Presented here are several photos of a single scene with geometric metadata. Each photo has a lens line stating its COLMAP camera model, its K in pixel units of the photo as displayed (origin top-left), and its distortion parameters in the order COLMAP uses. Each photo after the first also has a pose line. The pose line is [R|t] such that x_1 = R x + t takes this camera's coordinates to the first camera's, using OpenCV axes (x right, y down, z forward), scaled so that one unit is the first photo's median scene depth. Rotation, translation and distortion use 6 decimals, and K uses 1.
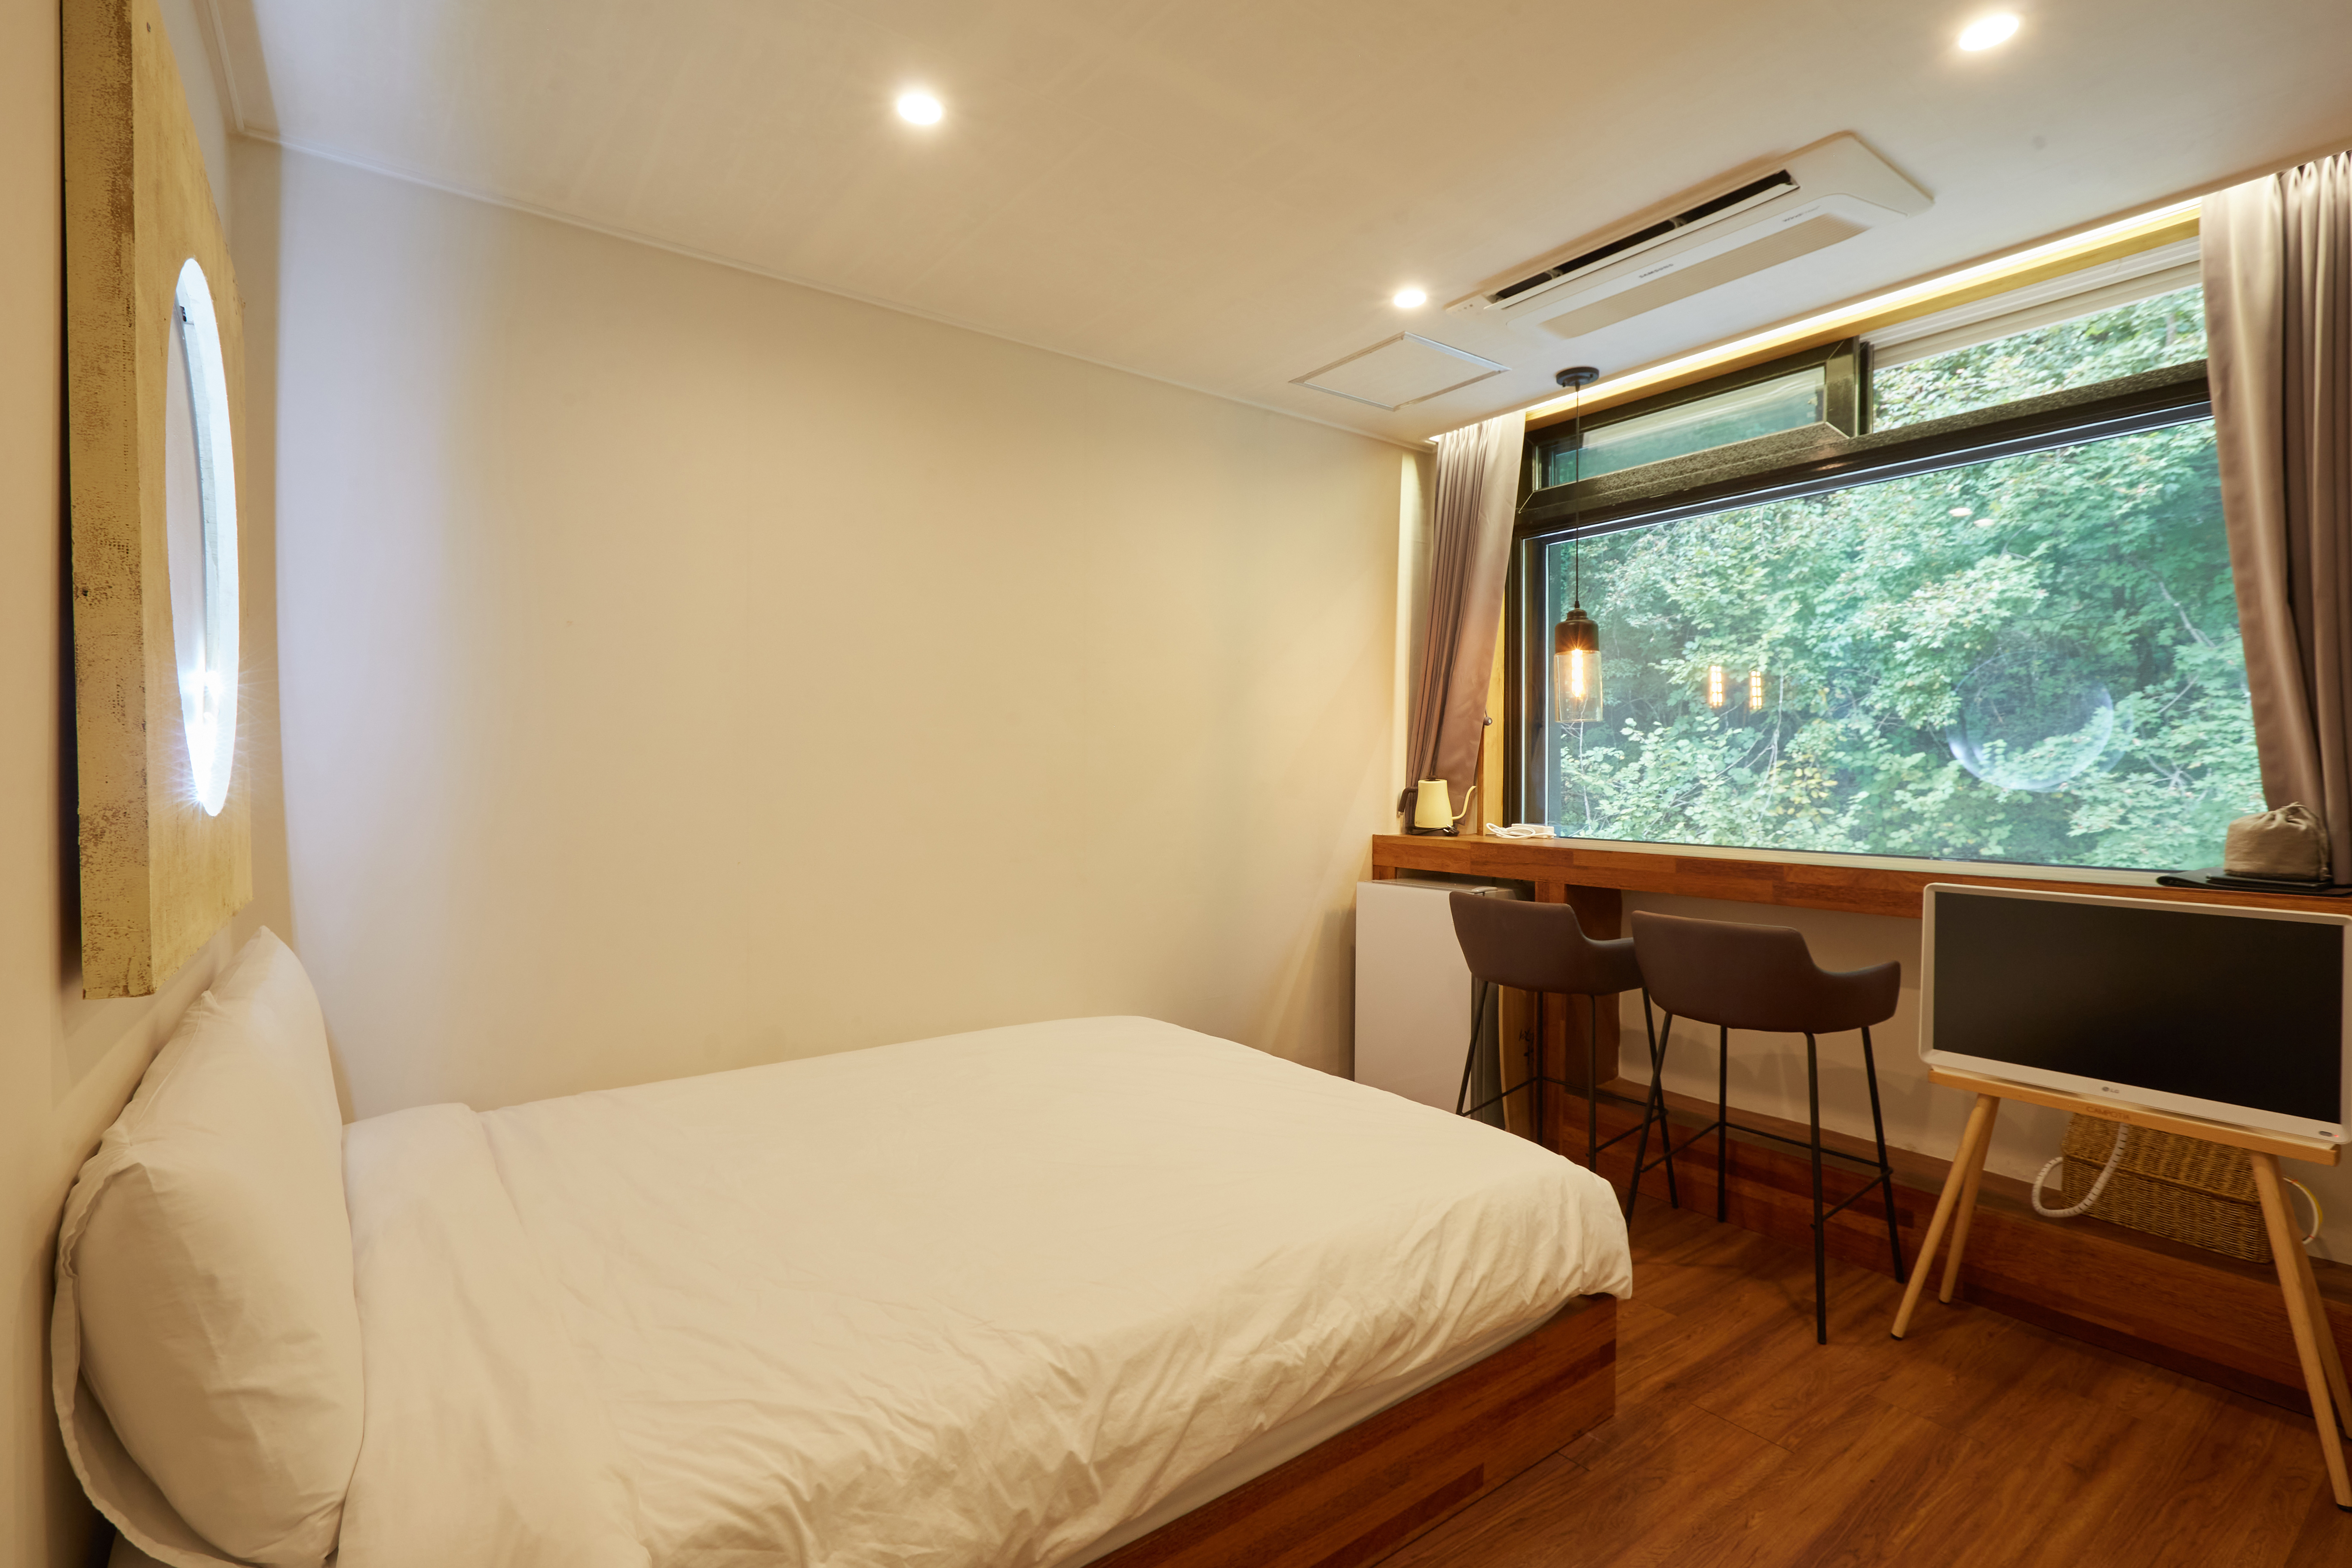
lens RADIAL K [[1068.0, 0, 1176.0], [0, 1068.0, 784.0], [0, 0, 1]] dist [-0.003948, -0.001522]
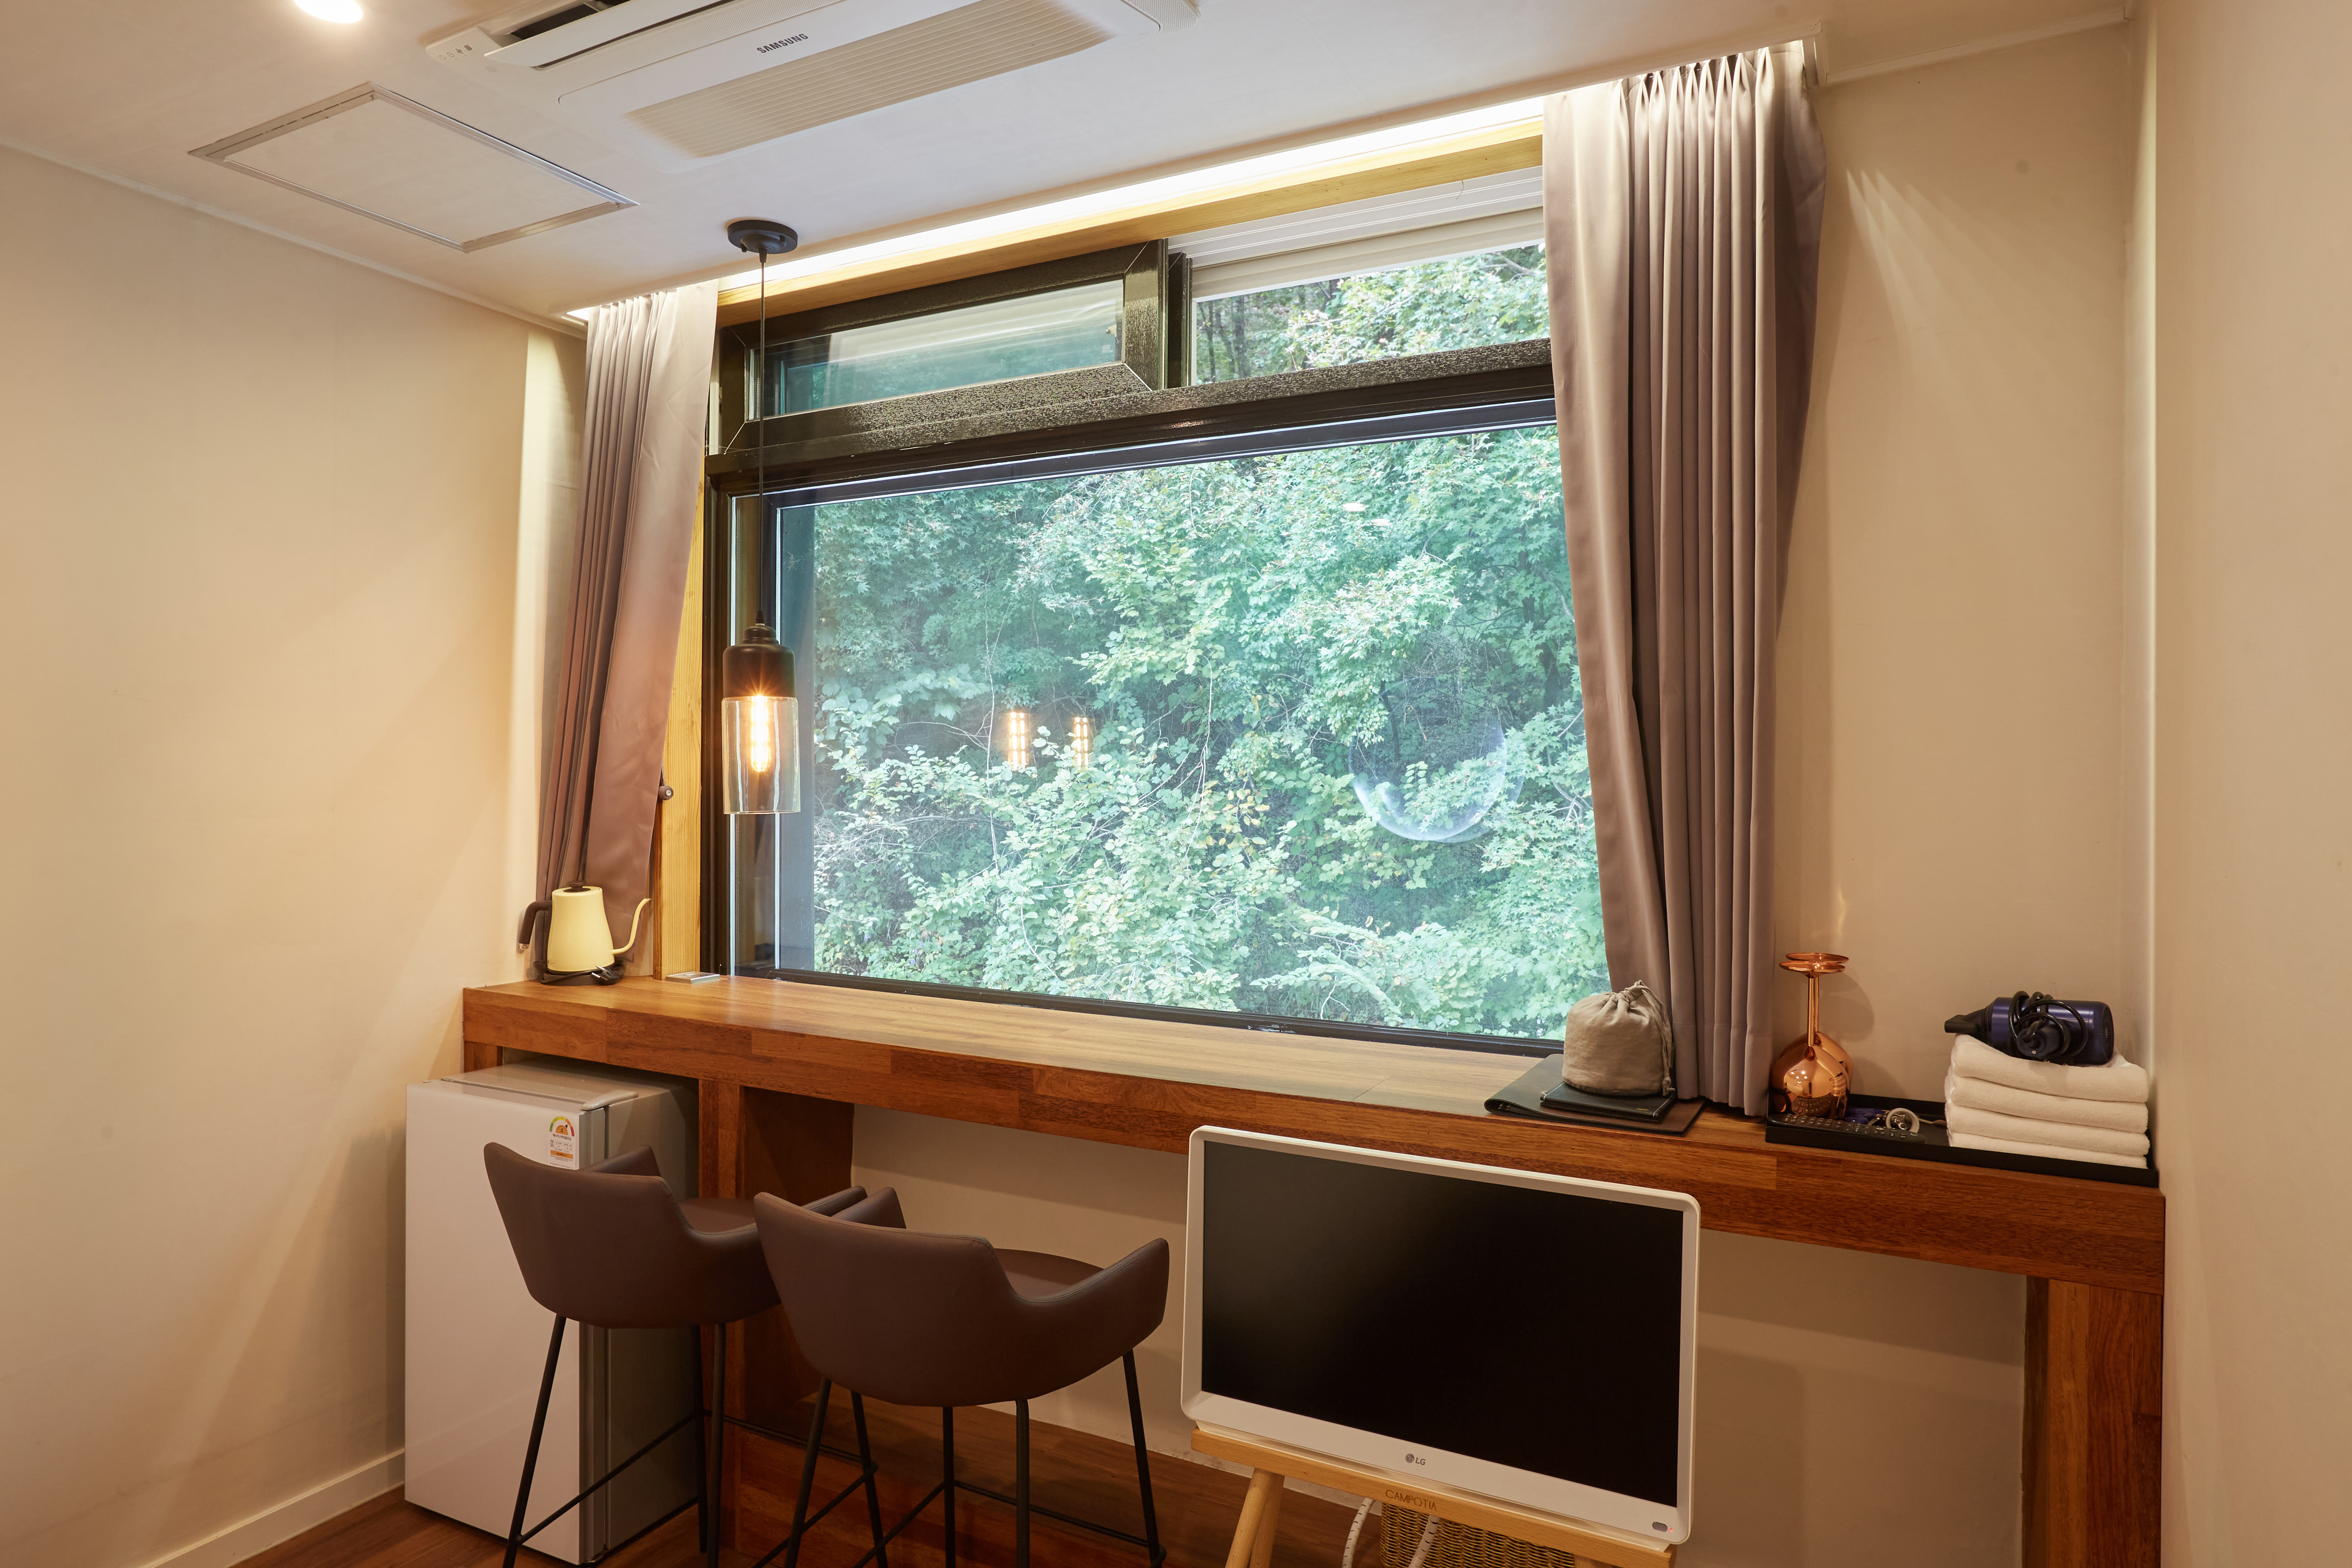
lens RADIAL K [[1347.2, 0, 1176.5], [0, 1347.2, 803.7], [0, 0, 1]] dist [-0.055978, 0.052251]
pose [[0.897388, -0.010808, 0.441109, 0.096710], [0.002758, 0.999818, 0.018887, -0.029454], [-0.441233, -0.015733, 0.897255, 0.084630]]
